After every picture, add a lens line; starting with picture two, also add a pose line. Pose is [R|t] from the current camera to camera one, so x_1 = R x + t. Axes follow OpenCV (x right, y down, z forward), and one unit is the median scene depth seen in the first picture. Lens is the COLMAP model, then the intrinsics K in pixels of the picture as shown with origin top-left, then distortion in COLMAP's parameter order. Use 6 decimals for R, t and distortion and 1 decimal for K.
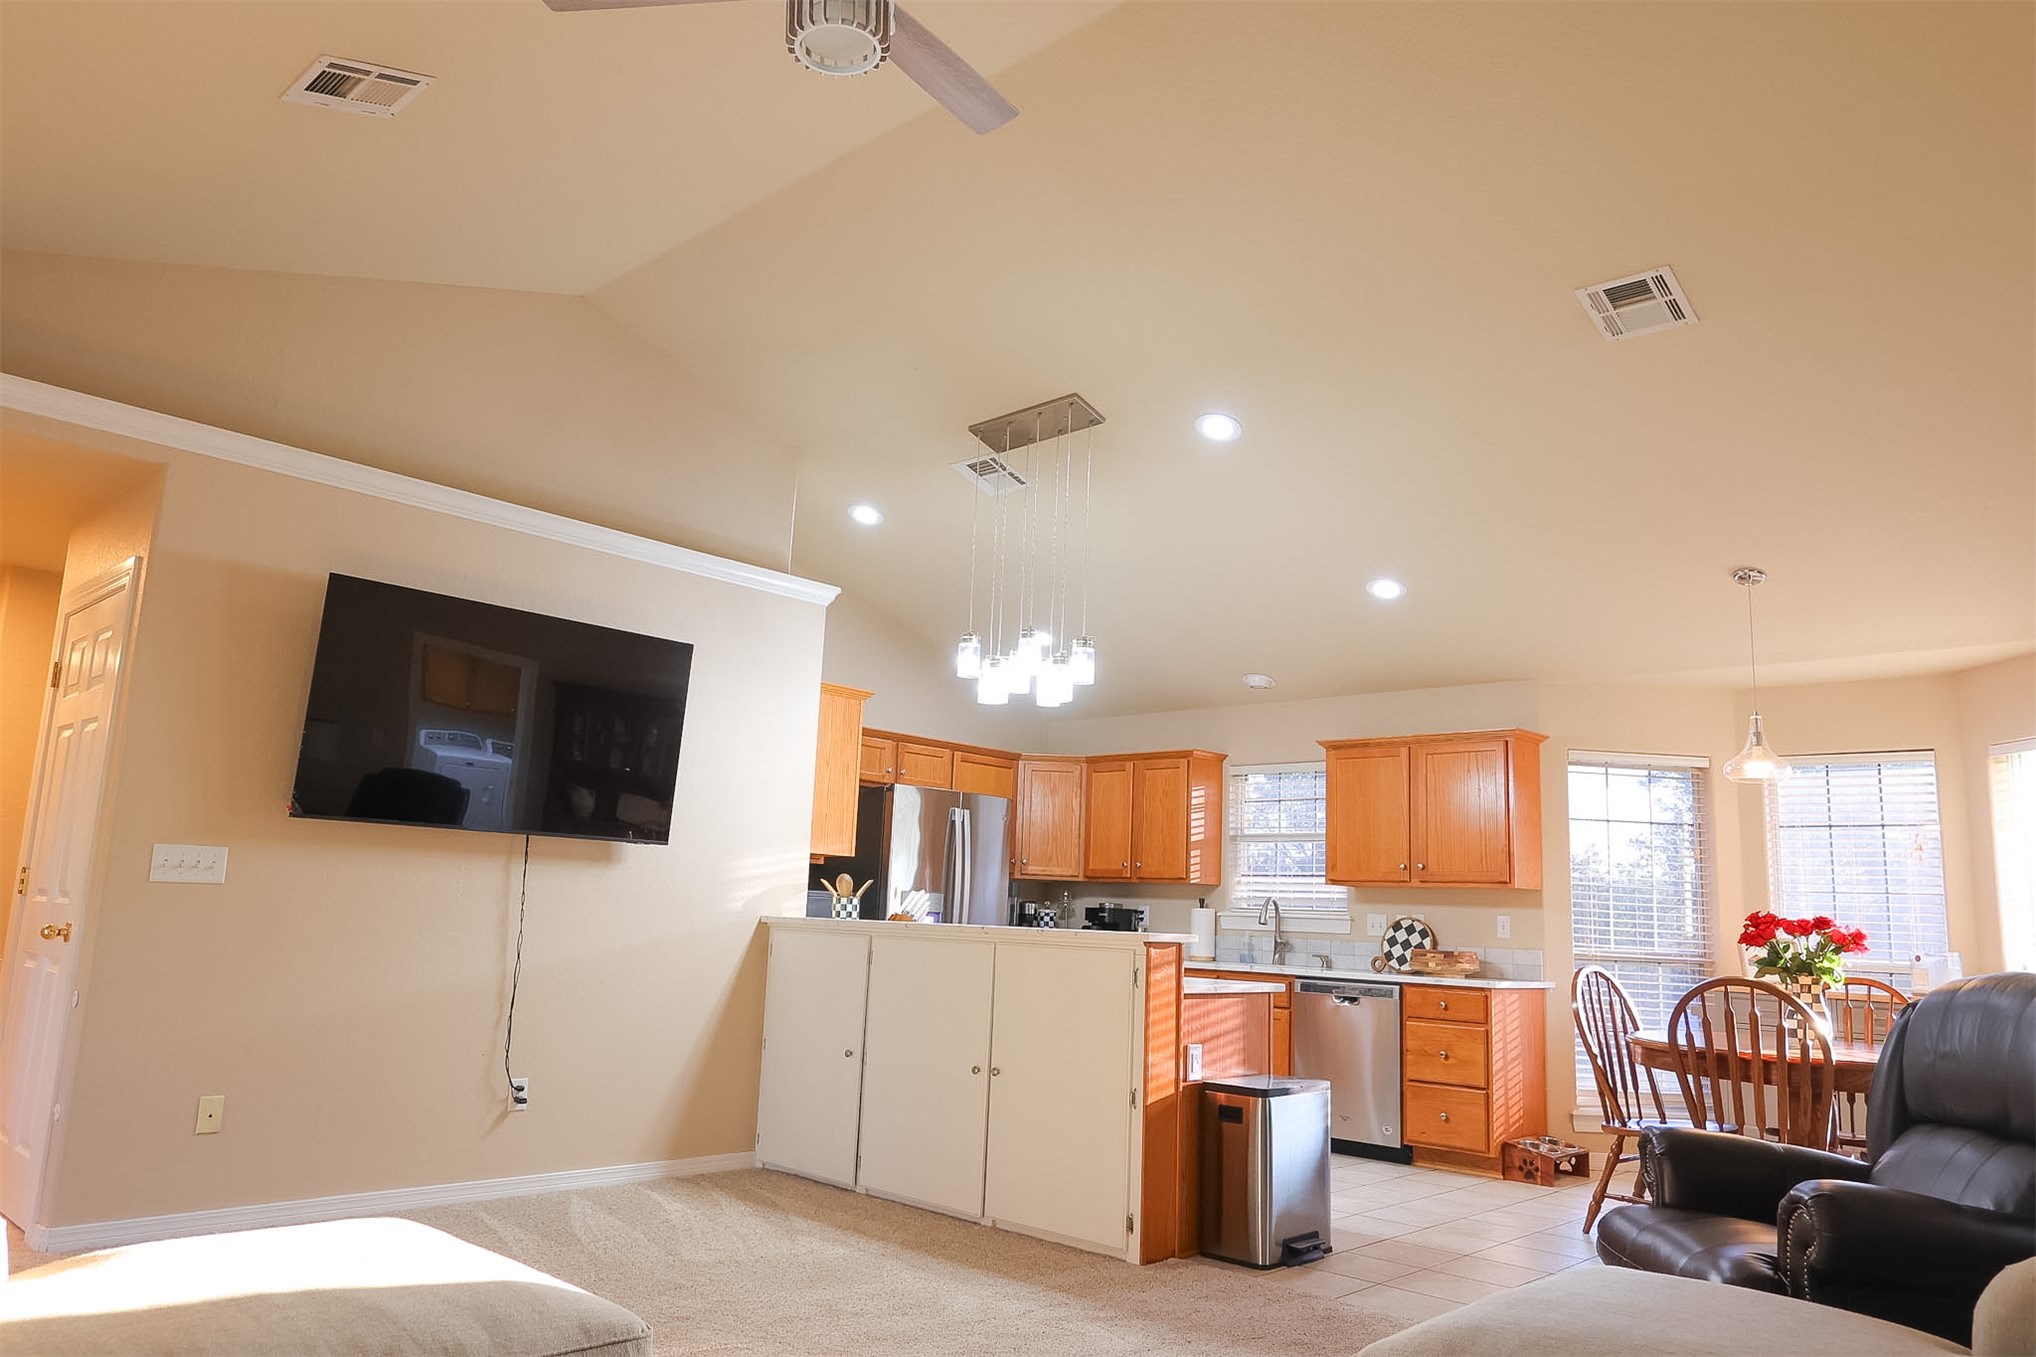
lens RADIAL K [[1372.2, 0, 1012.7], [0, 1372.2, 678.4], [0, 0, 1]] dist [-0.000925, 0.002221]
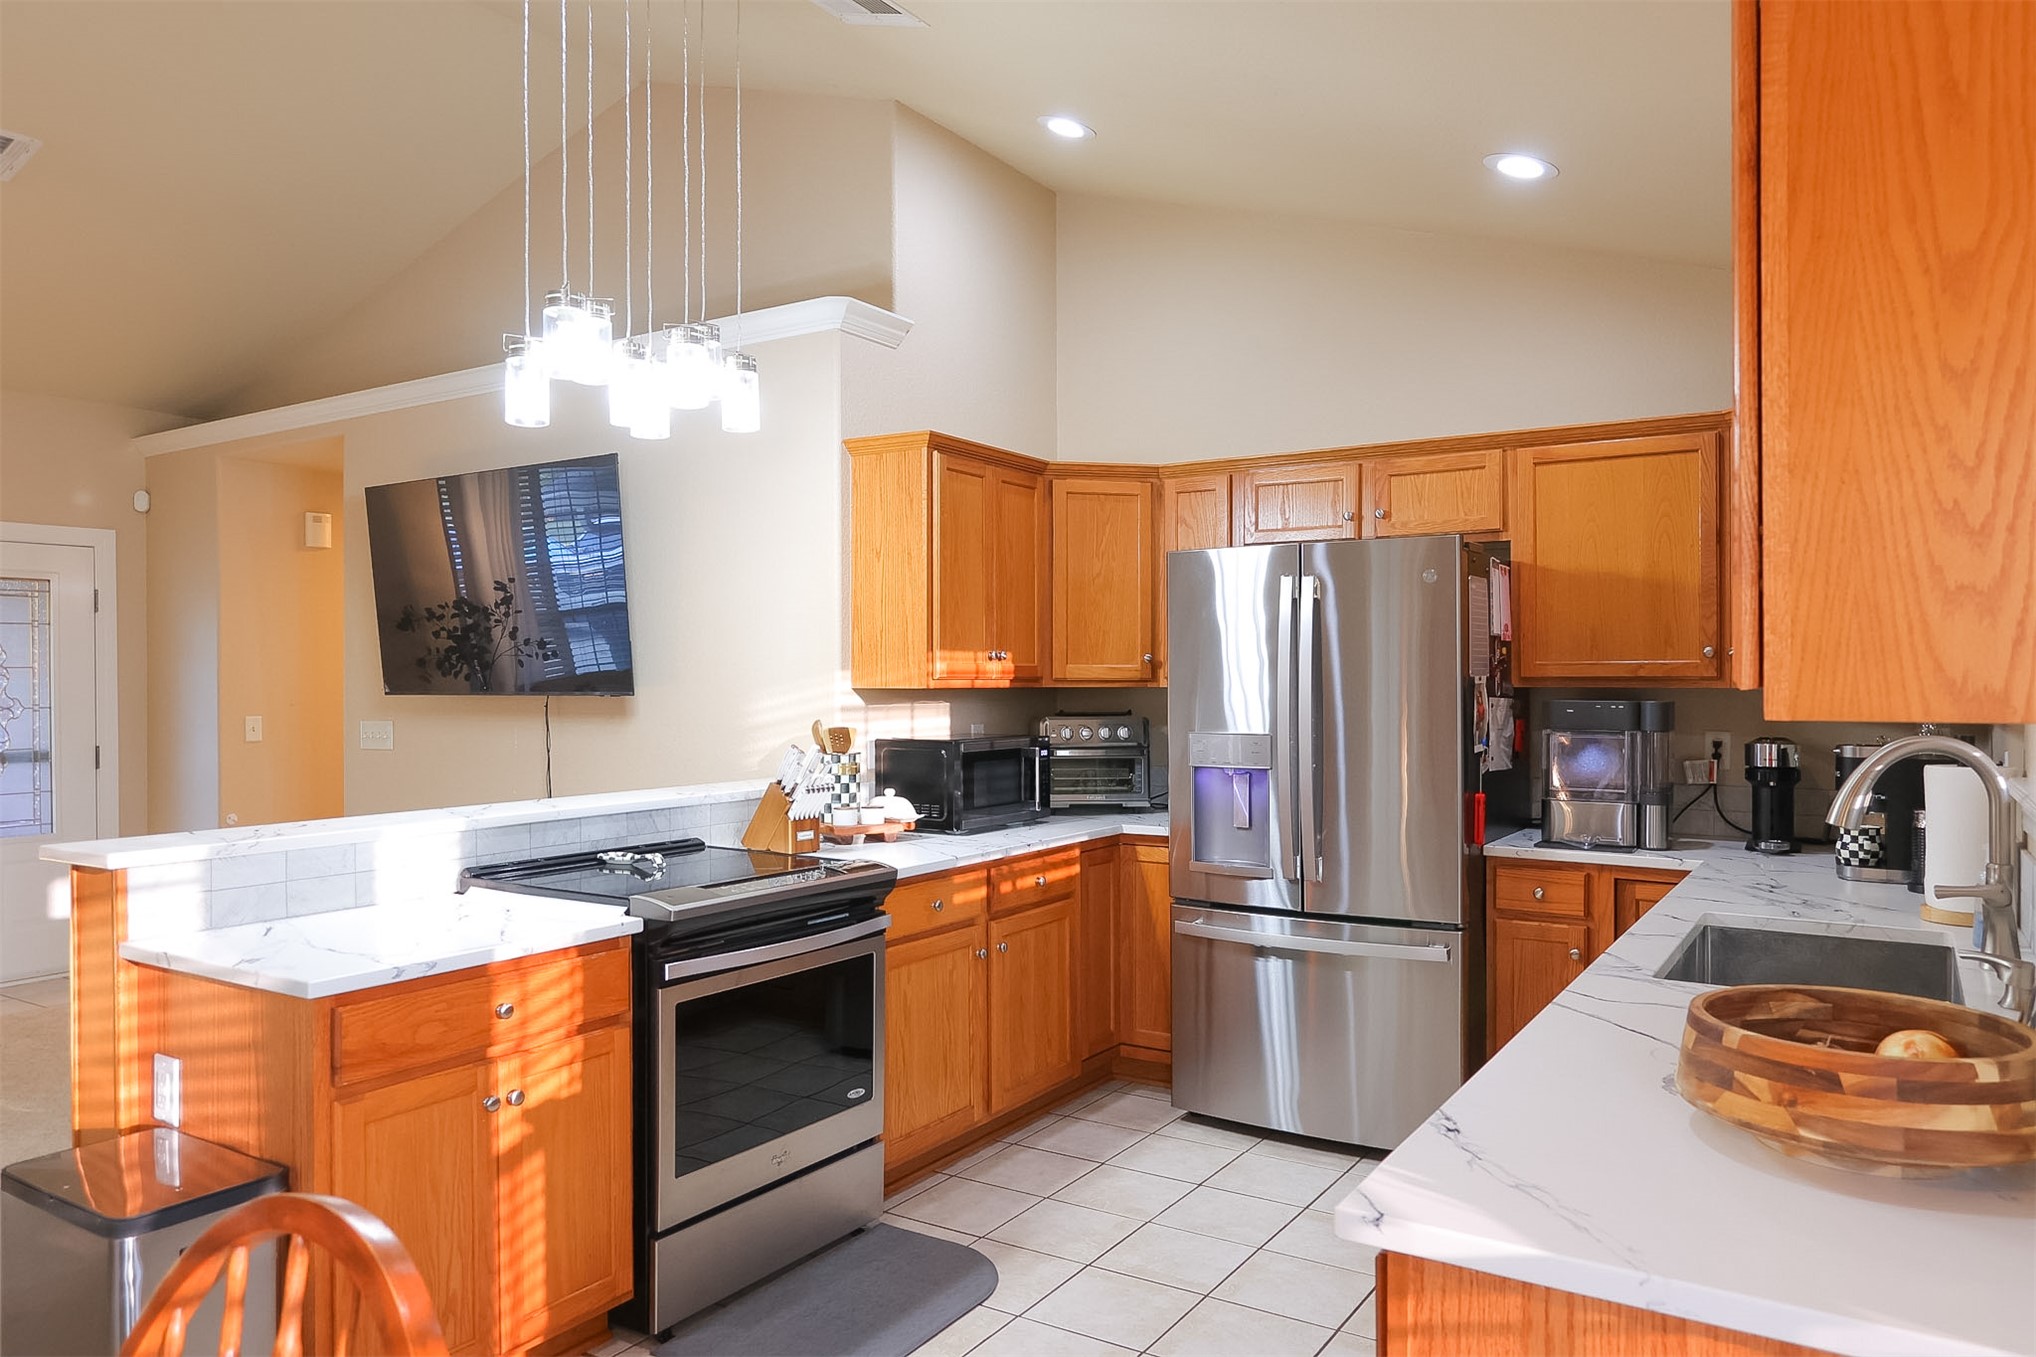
lens RADIAL K [[1372.2, 0, 1012.7], [0, 1372.2, 678.4], [0, 0, 1]] dist [-0.000925, 0.002221]
pose [[0.185348, -0.042184, -0.981767, 0.435777], [0.180726, 0.983500, -0.008140, 0.112211], [0.965911, -0.175922, 0.189914, 0.745645]]
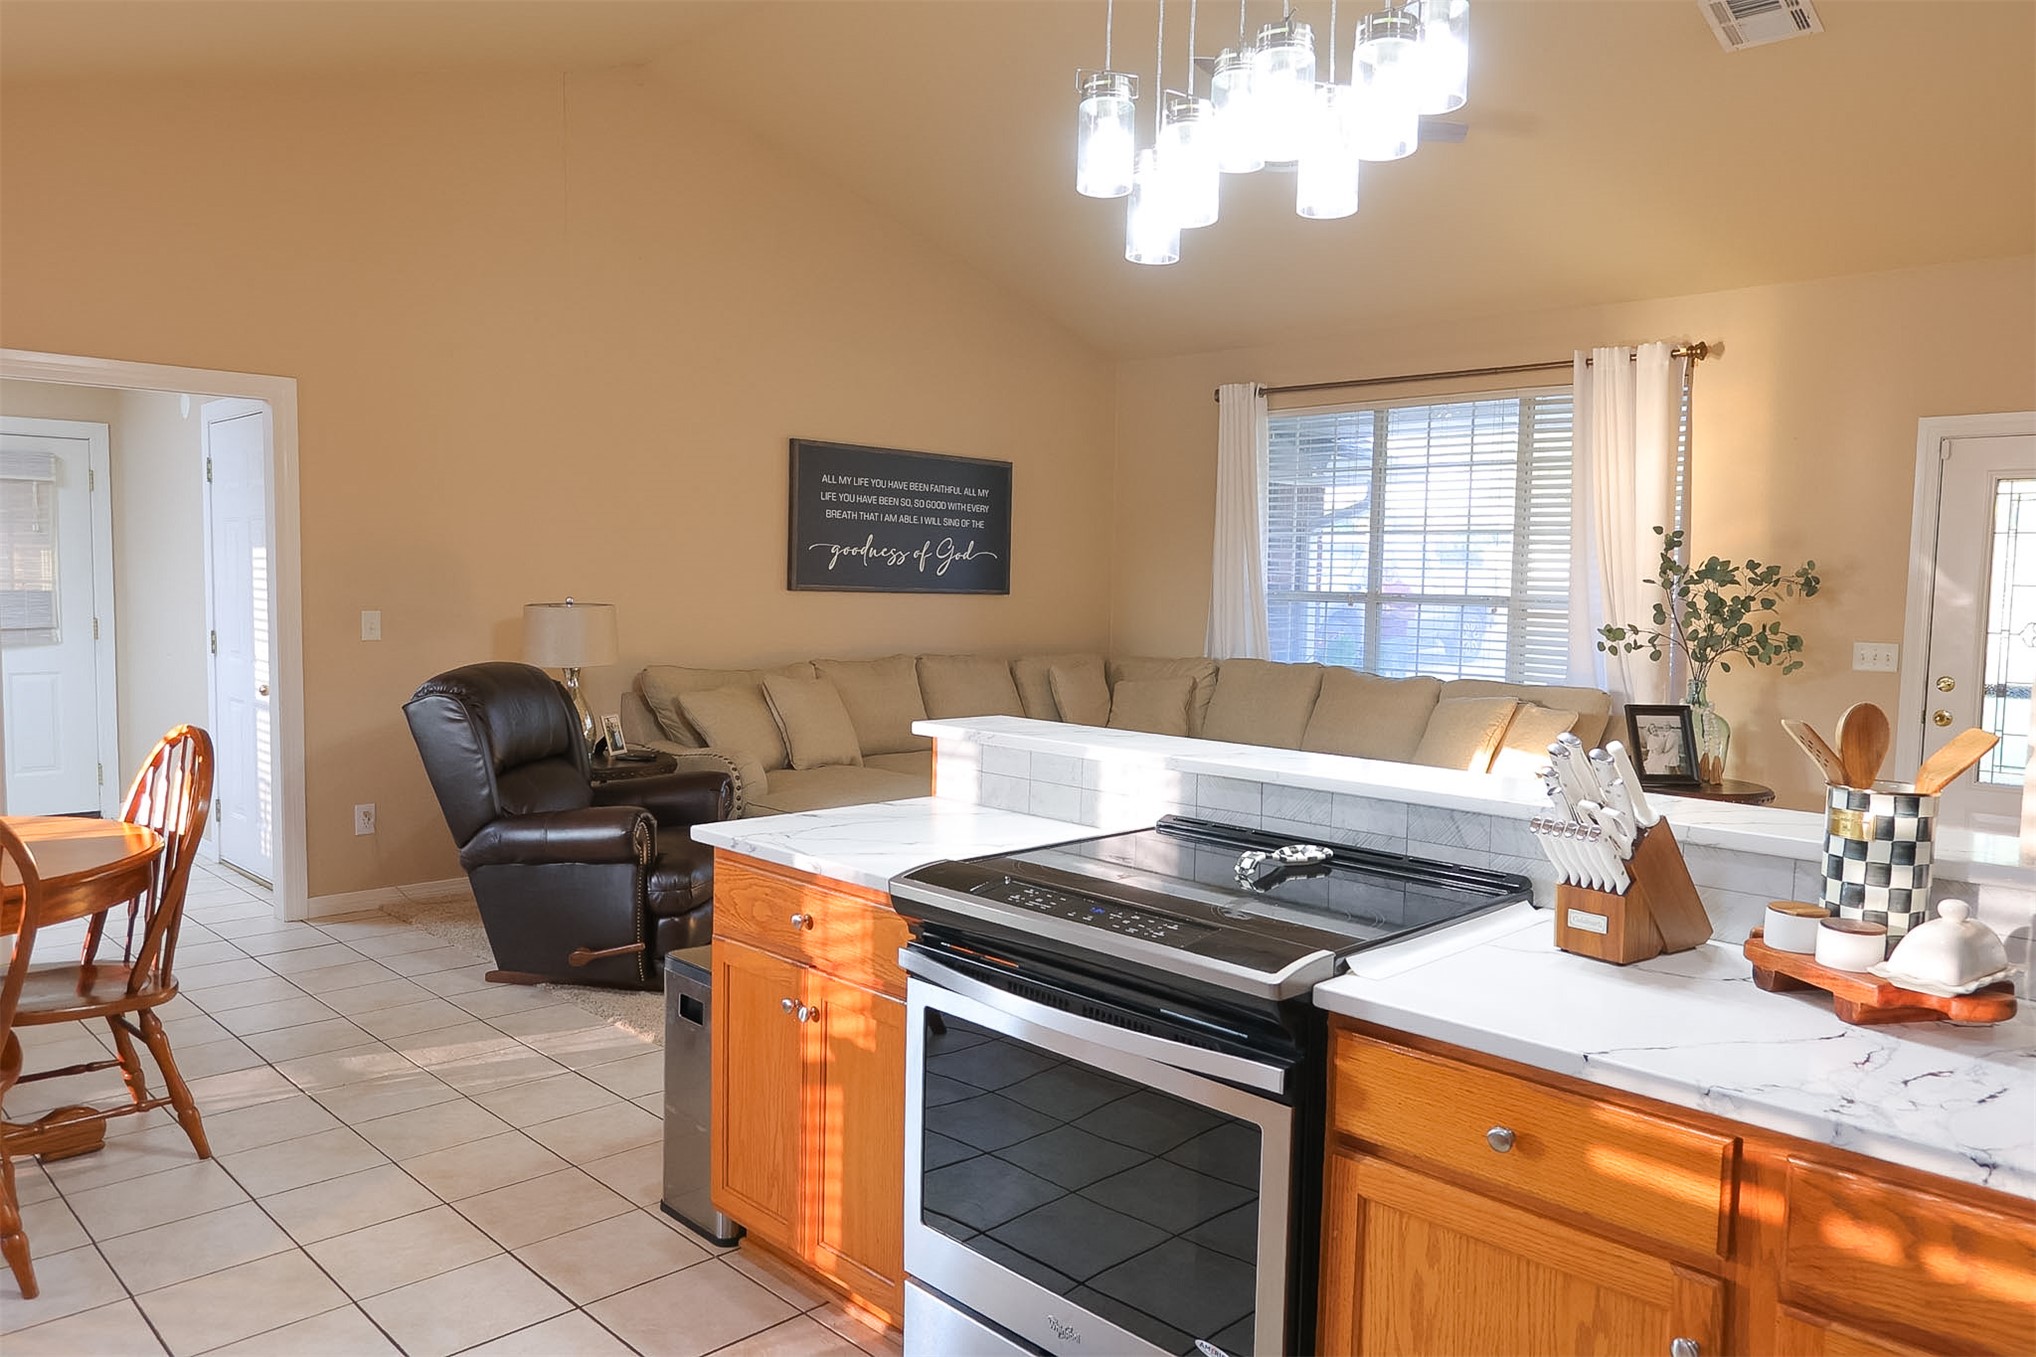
lens RADIAL K [[1421.0, 0, 1013.8], [0, 1421.0, 682.8], [0, 0, 1]] dist [-0.005819, -0.000514]
pose [[-0.997498, -0.064740, 0.028399, 0.038975], [-0.067215, 0.992989, -0.097241, 0.139277], [-0.021904, -0.098906, -0.994856, 1.008049]]
